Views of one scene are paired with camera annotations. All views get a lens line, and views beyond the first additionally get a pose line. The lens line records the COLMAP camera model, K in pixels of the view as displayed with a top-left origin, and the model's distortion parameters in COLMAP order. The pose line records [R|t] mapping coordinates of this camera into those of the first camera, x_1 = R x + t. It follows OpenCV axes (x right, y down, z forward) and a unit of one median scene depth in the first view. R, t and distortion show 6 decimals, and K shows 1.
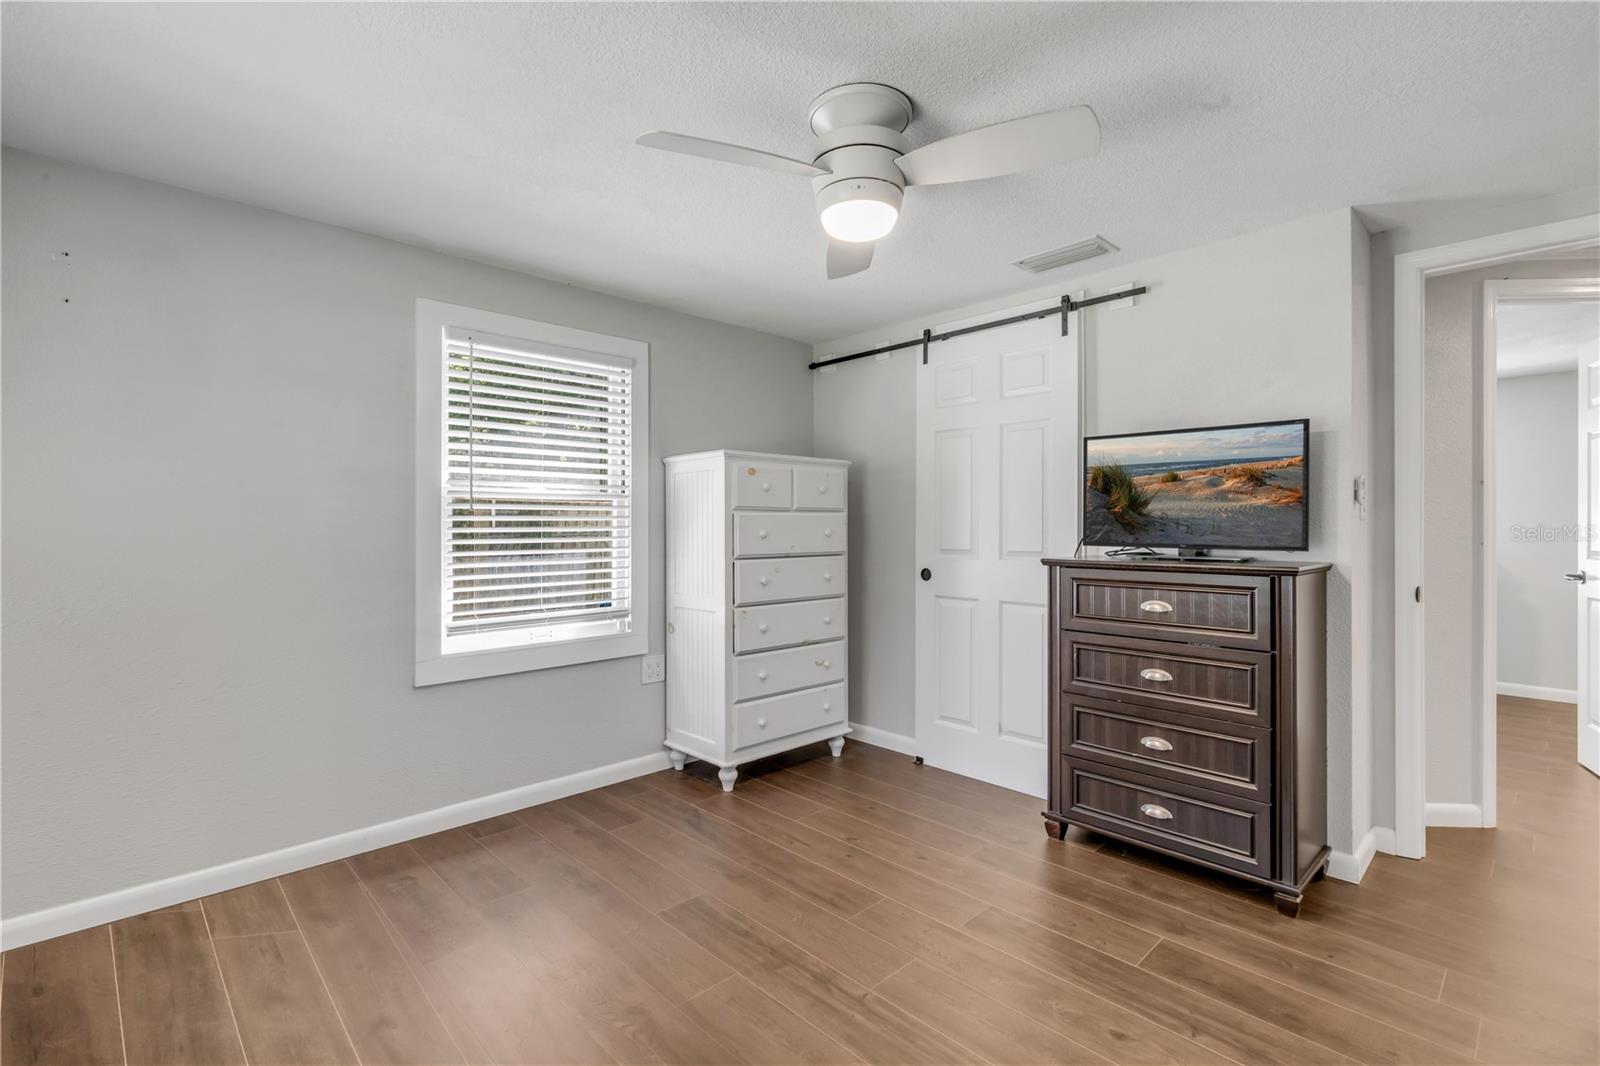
lens RADIAL K [[720.4, 0, 797.9], [0, 720.4, 524.5], [0, 0, 1]] dist [0.001589, -0.000106]
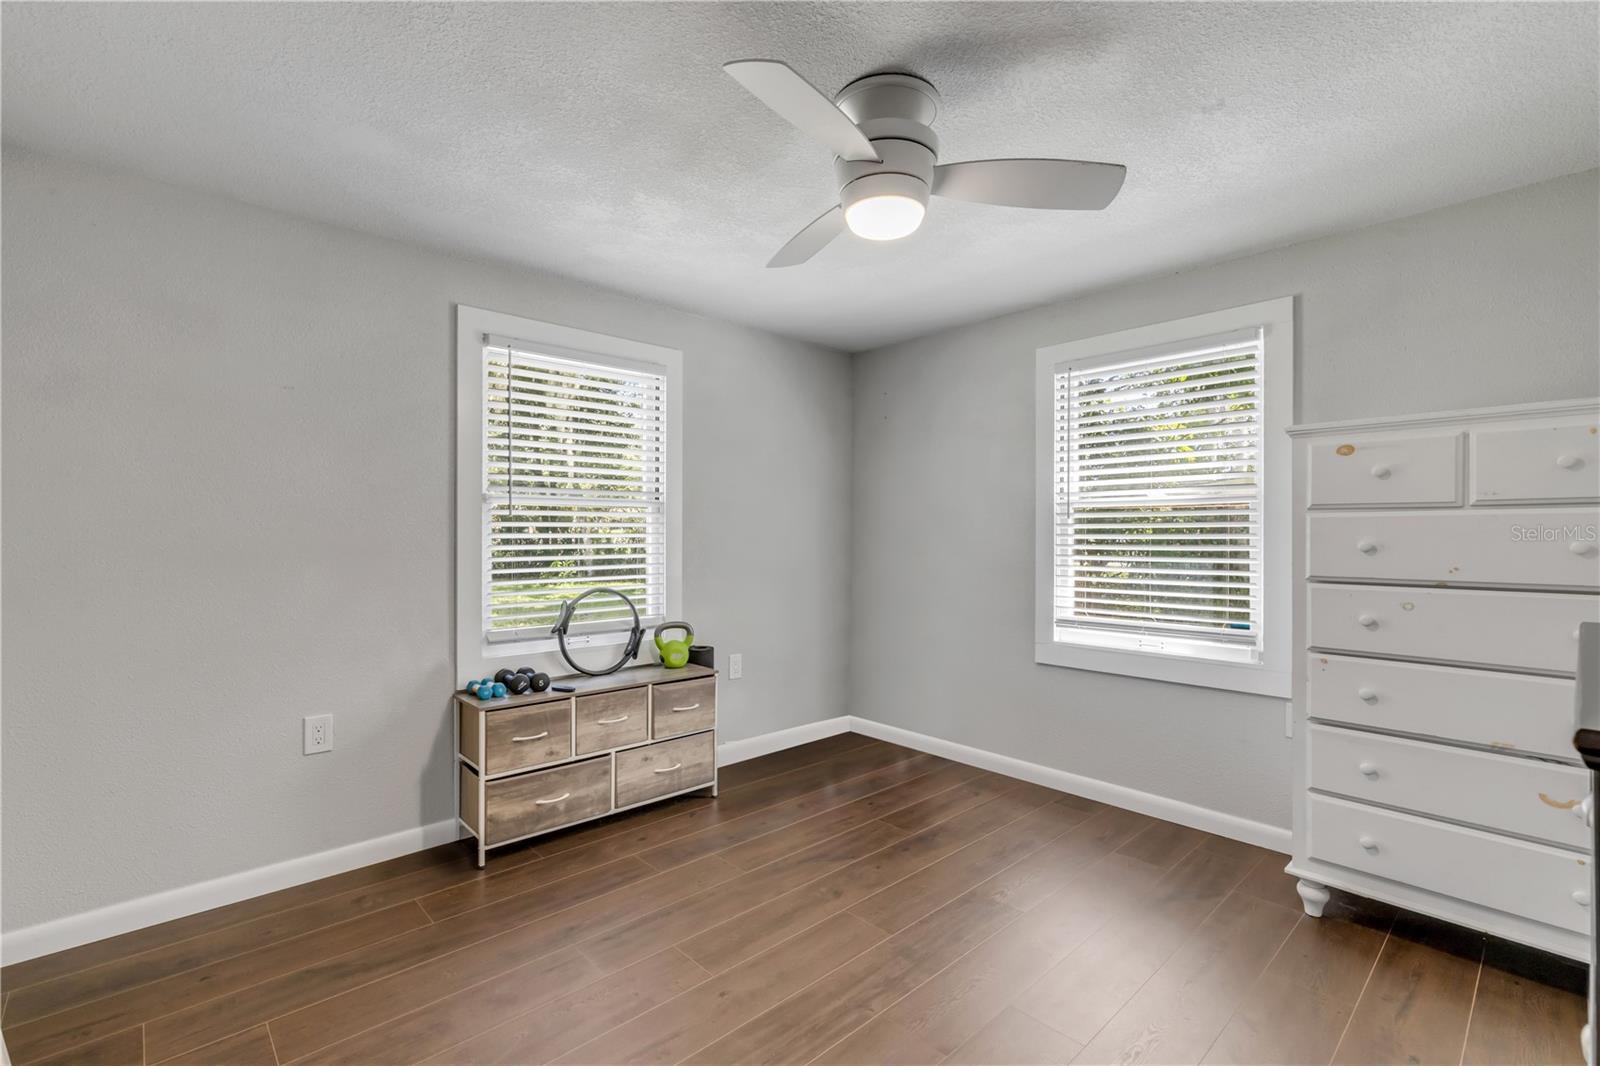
lens RADIAL K [[716.3, 0, 798.7], [0, 716.3, 532.4], [0, 0, 1]] dist [0.003347, -0.000651]
pose [[-0.017564, -0.001193, -0.999845, 0.605650], [0.001520, 0.999998, -0.001220, 0.001374], [0.999845, -0.001541, -0.017562, 0.518754]]
